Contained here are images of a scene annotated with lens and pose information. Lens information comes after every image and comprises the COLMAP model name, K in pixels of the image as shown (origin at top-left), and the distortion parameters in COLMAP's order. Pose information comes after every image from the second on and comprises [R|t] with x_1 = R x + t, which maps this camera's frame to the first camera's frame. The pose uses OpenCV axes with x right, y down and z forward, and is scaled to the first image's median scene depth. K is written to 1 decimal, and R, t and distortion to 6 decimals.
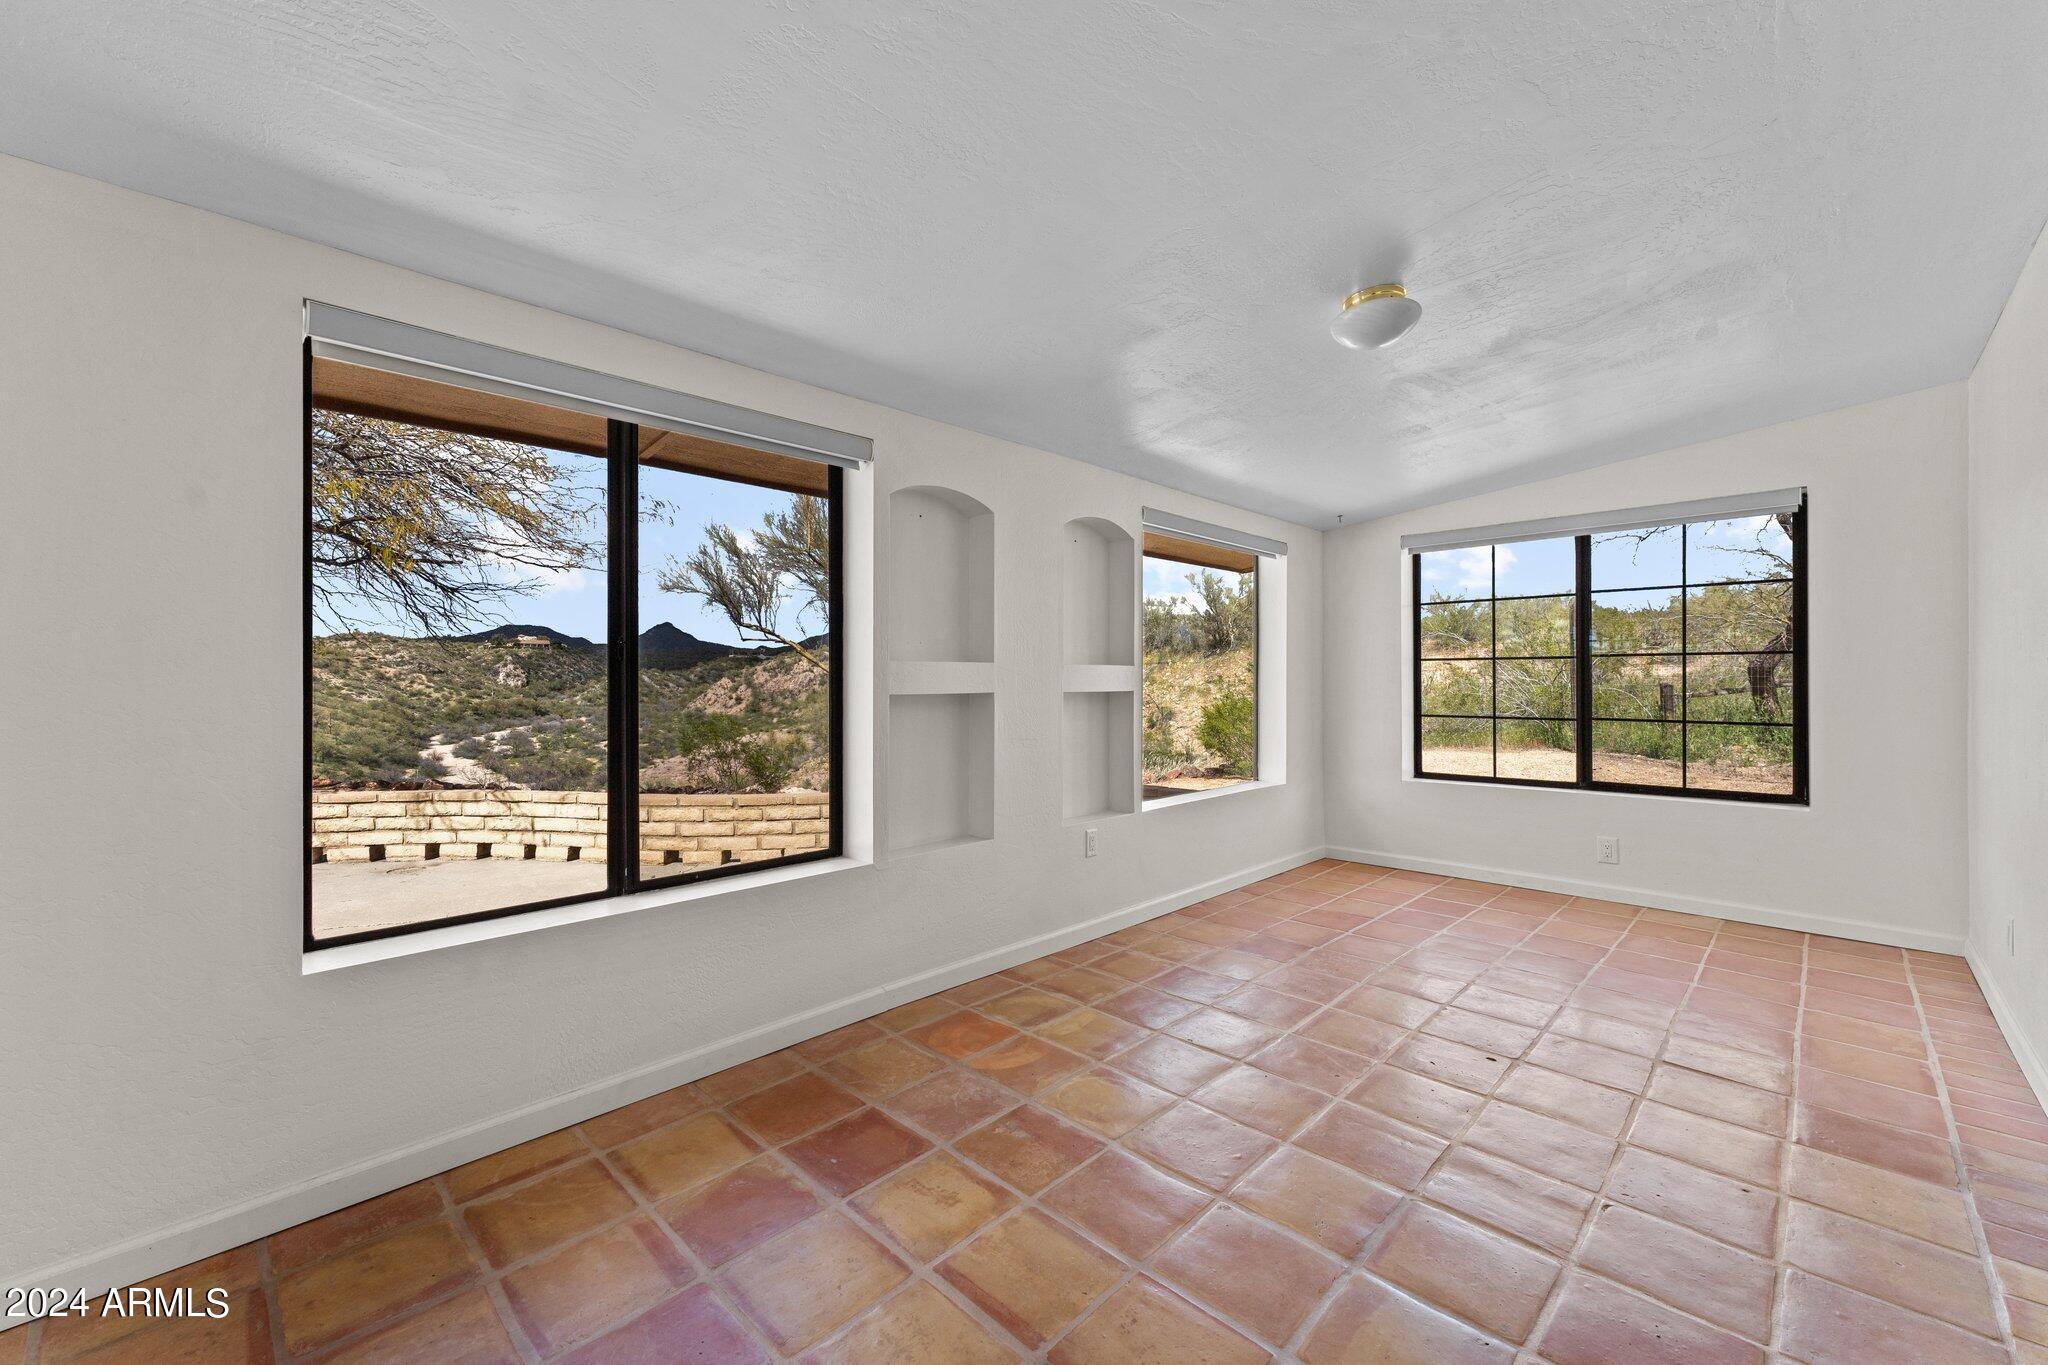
lens RADIAL K [[824.5, 0, 1015.9], [0, 824.5, 680.3], [0, 0, 1]] dist [-0.000525, 0.000012]
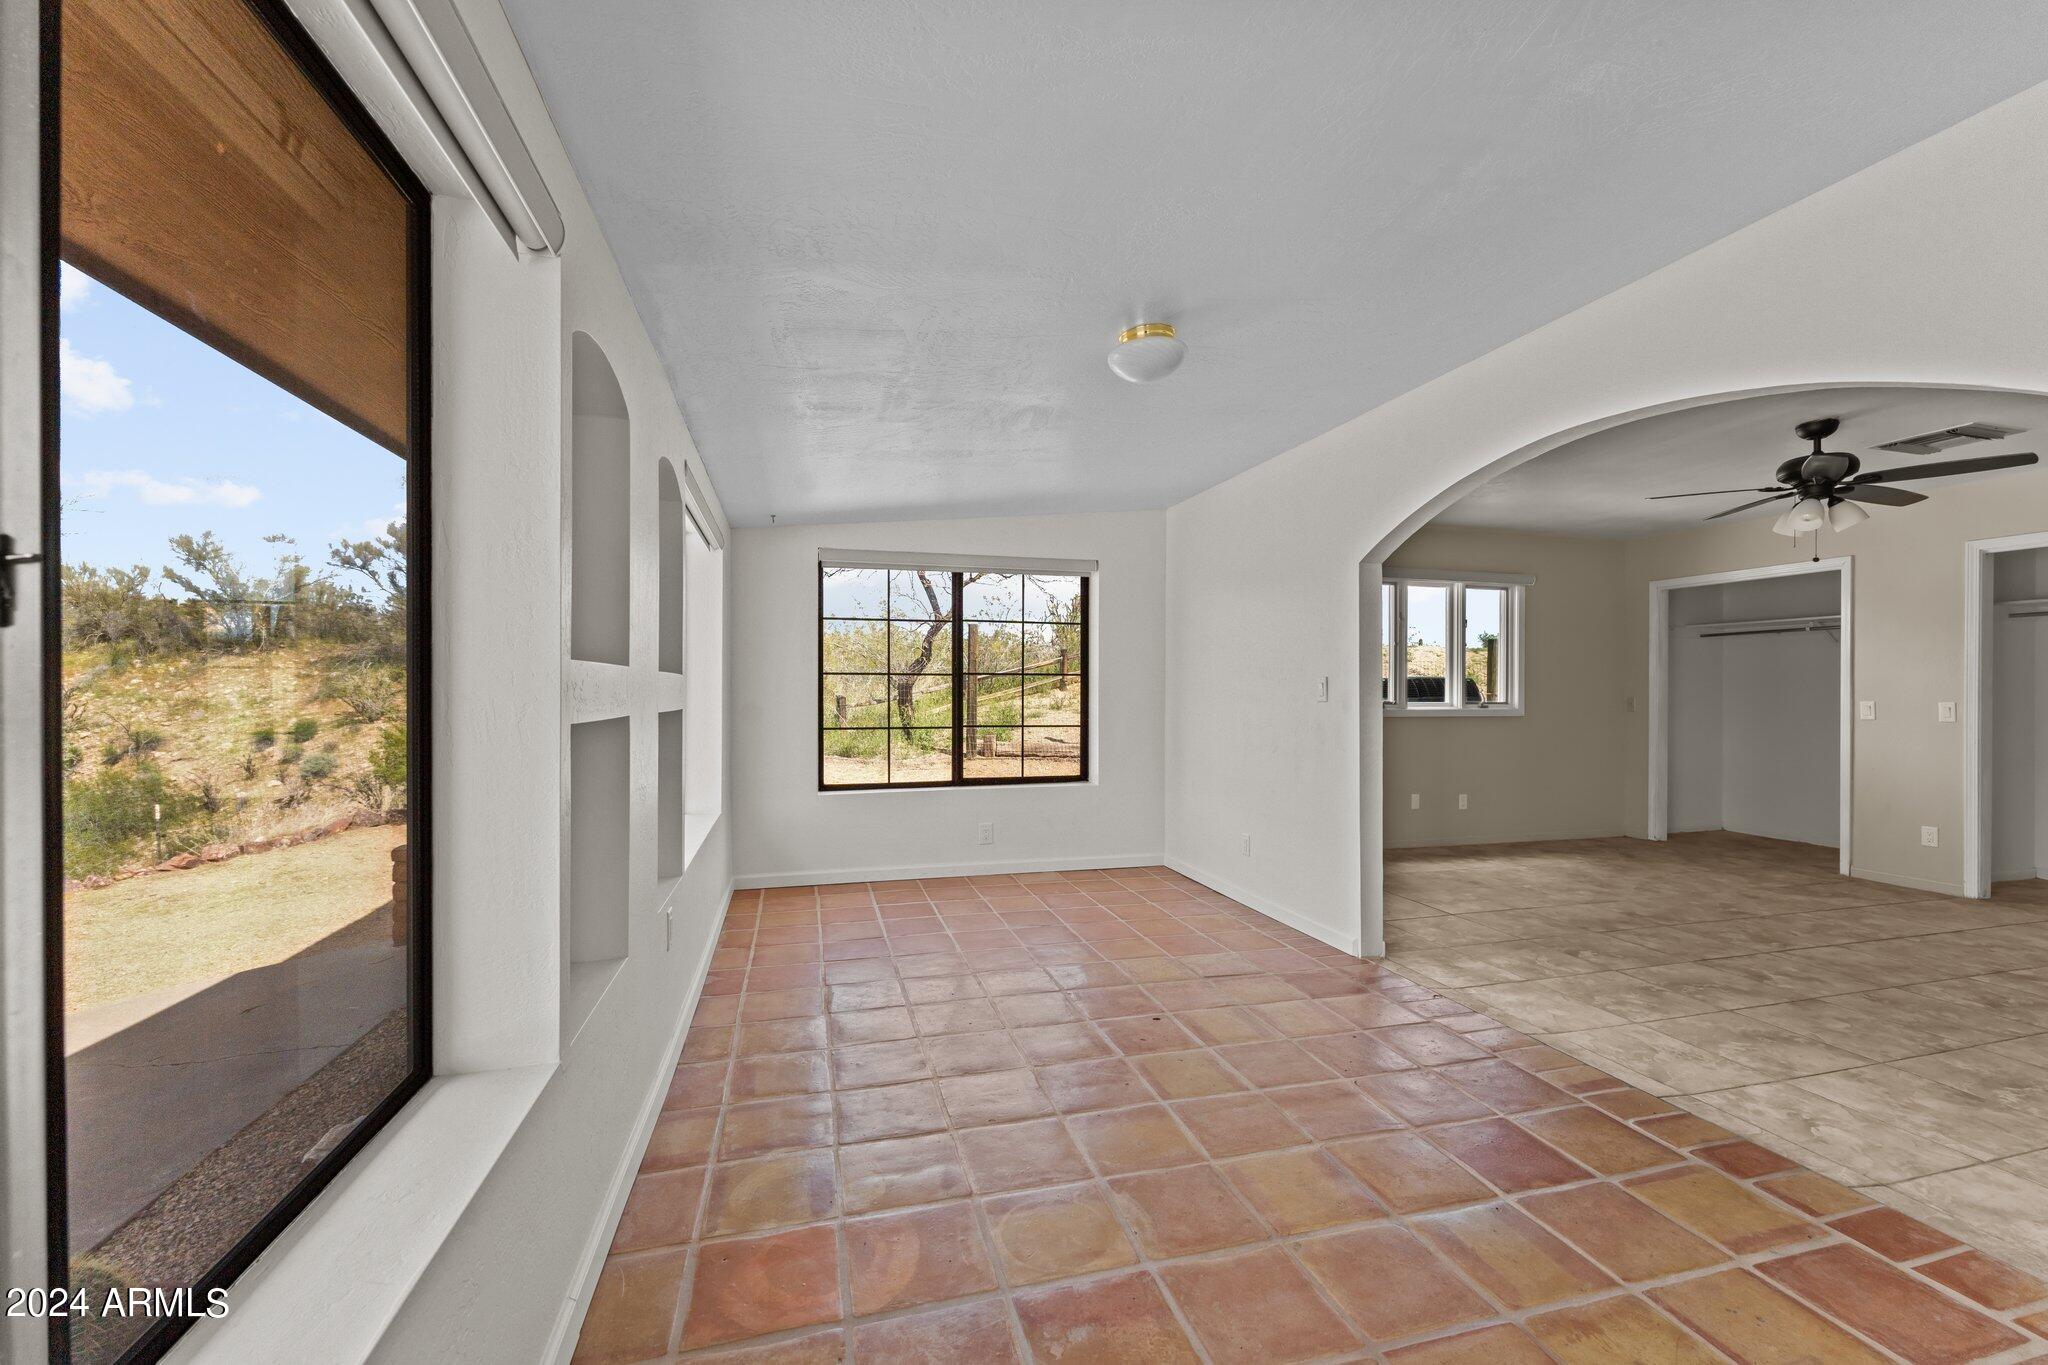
lens RADIAL K [[824.5, 0, 1034.9], [0, 824.5, 691.1], [0, 0, 1]] dist [-0.000525, 0.000026]
pose [[0.491387, 0.004999, 0.870927, -0.306375], [-0.003905, 0.999986, -0.003536, -0.001295], [-0.870933, -0.001664, 0.491399, 0.330089]]
